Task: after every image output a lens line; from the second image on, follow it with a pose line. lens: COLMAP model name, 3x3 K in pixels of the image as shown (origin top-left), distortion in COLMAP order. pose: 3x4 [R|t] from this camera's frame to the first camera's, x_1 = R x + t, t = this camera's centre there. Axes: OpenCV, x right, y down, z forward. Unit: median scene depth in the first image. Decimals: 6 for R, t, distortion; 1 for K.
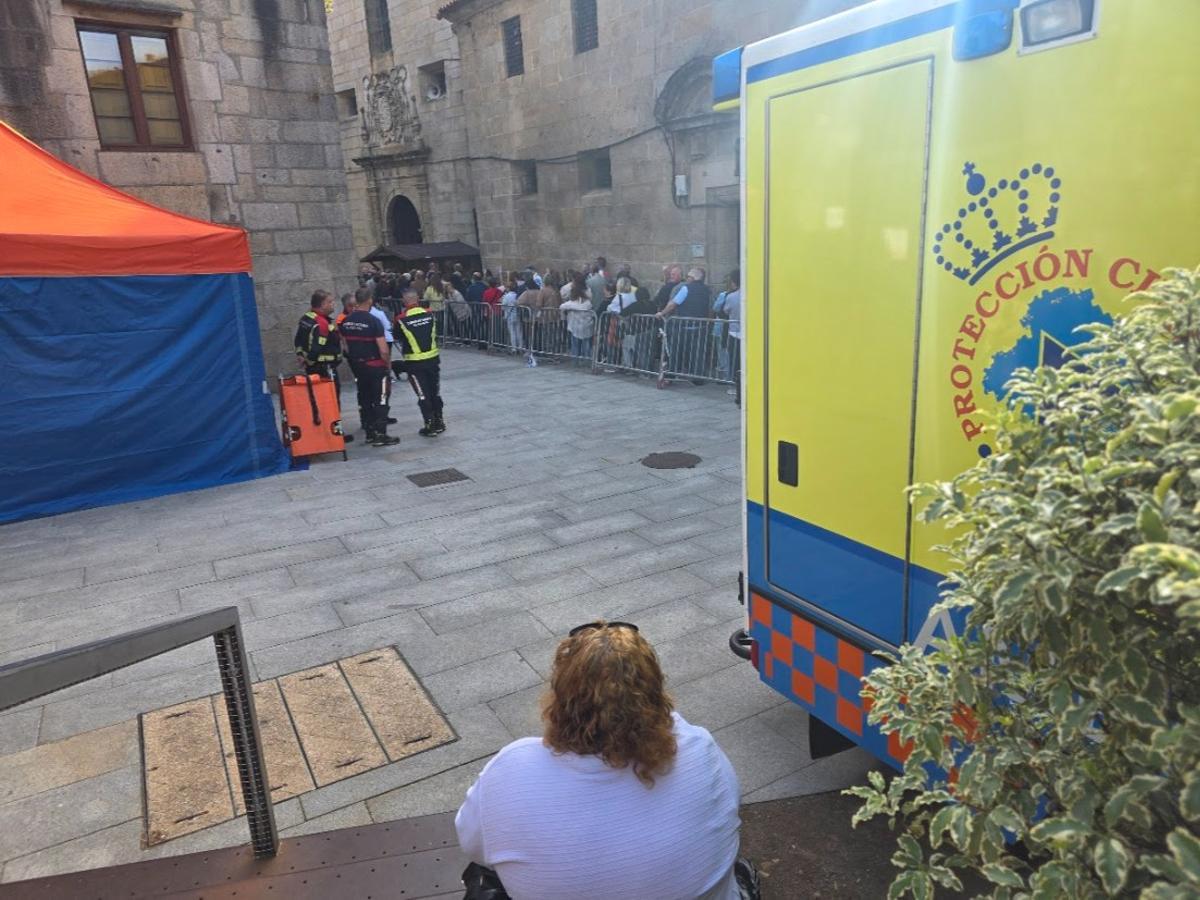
lens RADIAL K [[820.4, 0, 598.4], [0, 820.4, 465.5], [0, 0, 1]] dist [0.062308, -0.040120]
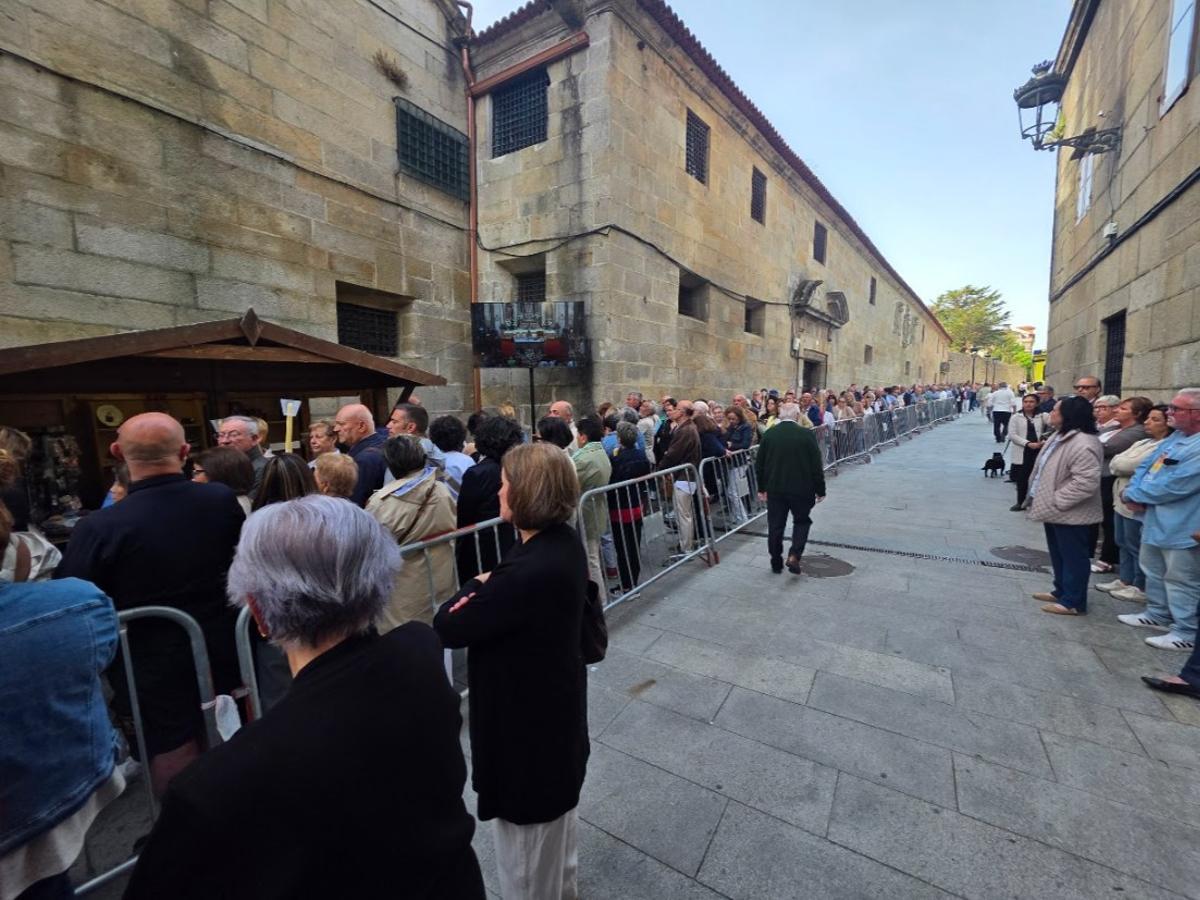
lens RADIAL K [[474.9, 0, 606.7], [0, 474.9, 447.8], [0, 0, 1]] dist [-0.000464, -0.000093]
pose [[-0.264326, -0.042247, 0.963508, -0.708445], [0.301834, 0.945229, 0.124250, -0.375600], [-0.915985, 0.323662, -0.237097, 1.633805]]
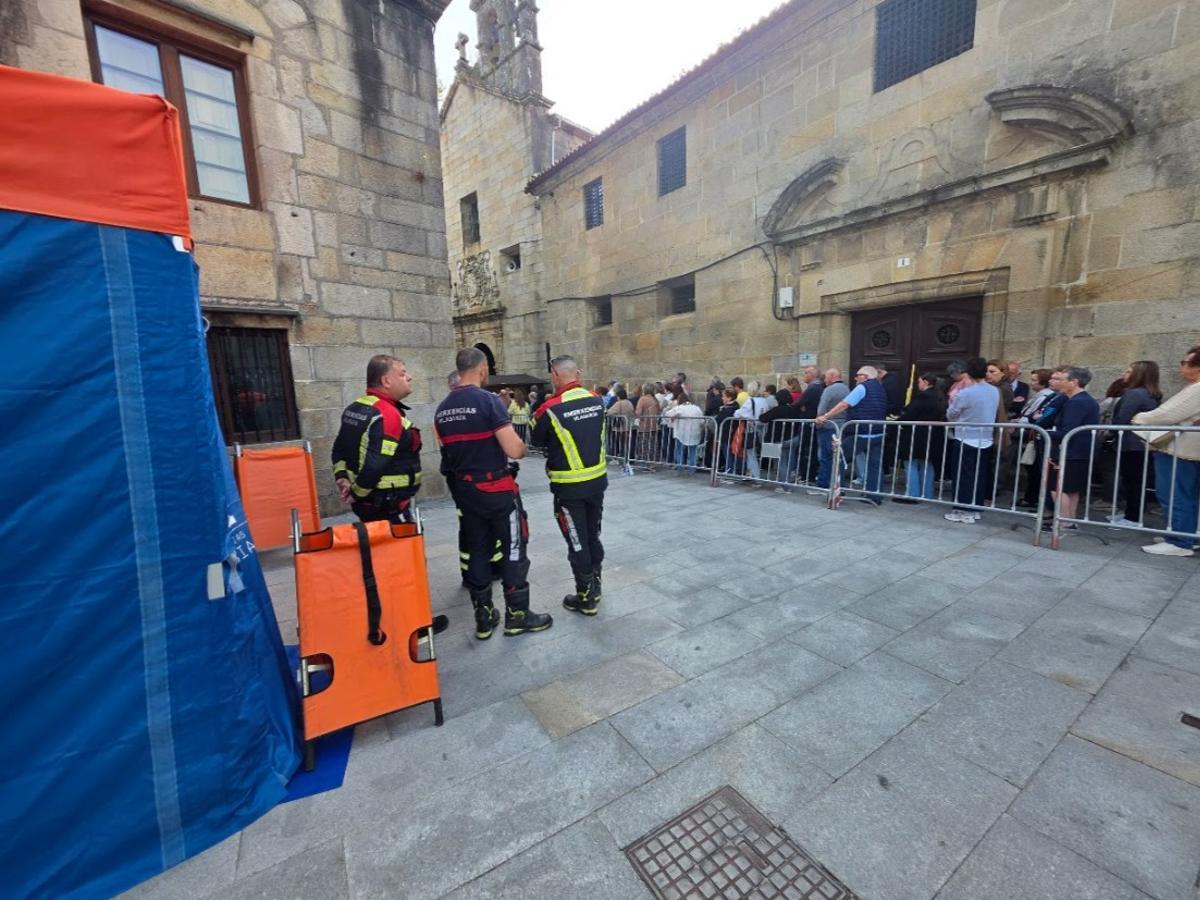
lens RADIAL K [[483.4, 0, 602.8], [0, 483.4, 454.0], [0, 0, 1]] dist [0.003938, 0.000317]
pose [[0.998890, 0.005969, 0.046720, -0.149214], [0.000680, 0.990008, -0.141012, -0.069566], [-0.047095, 0.140887, 0.988905, 0.464095]]
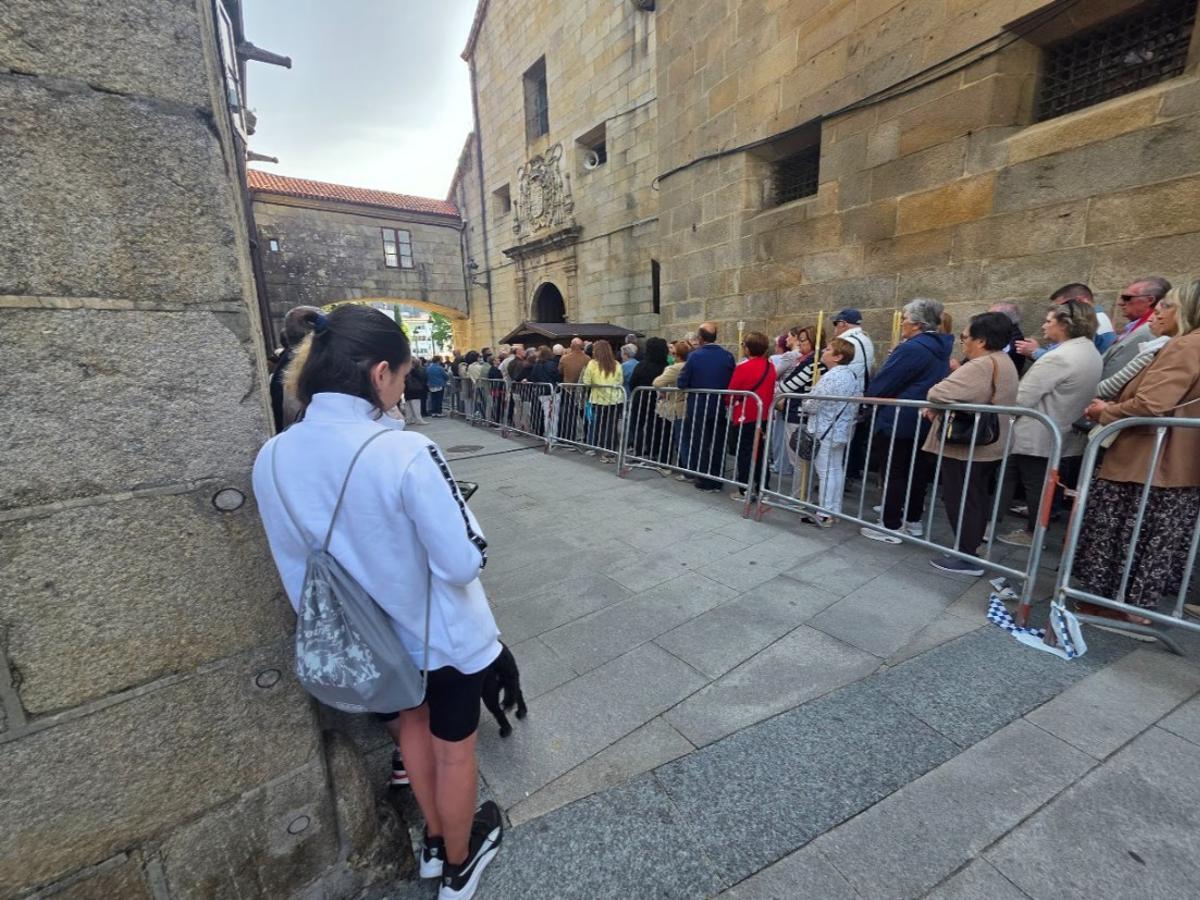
lens RADIAL K [[474.9, 0, 606.7], [0, 474.9, 447.8], [0, 0, 1]] dist [-0.000464, -0.000093]
pose [[0.995627, 0.039841, -0.084500, -0.222296], [-0.046494, 0.995847, -0.078278, -0.176368], [0.081031, 0.081865, 0.993344, 0.909797]]
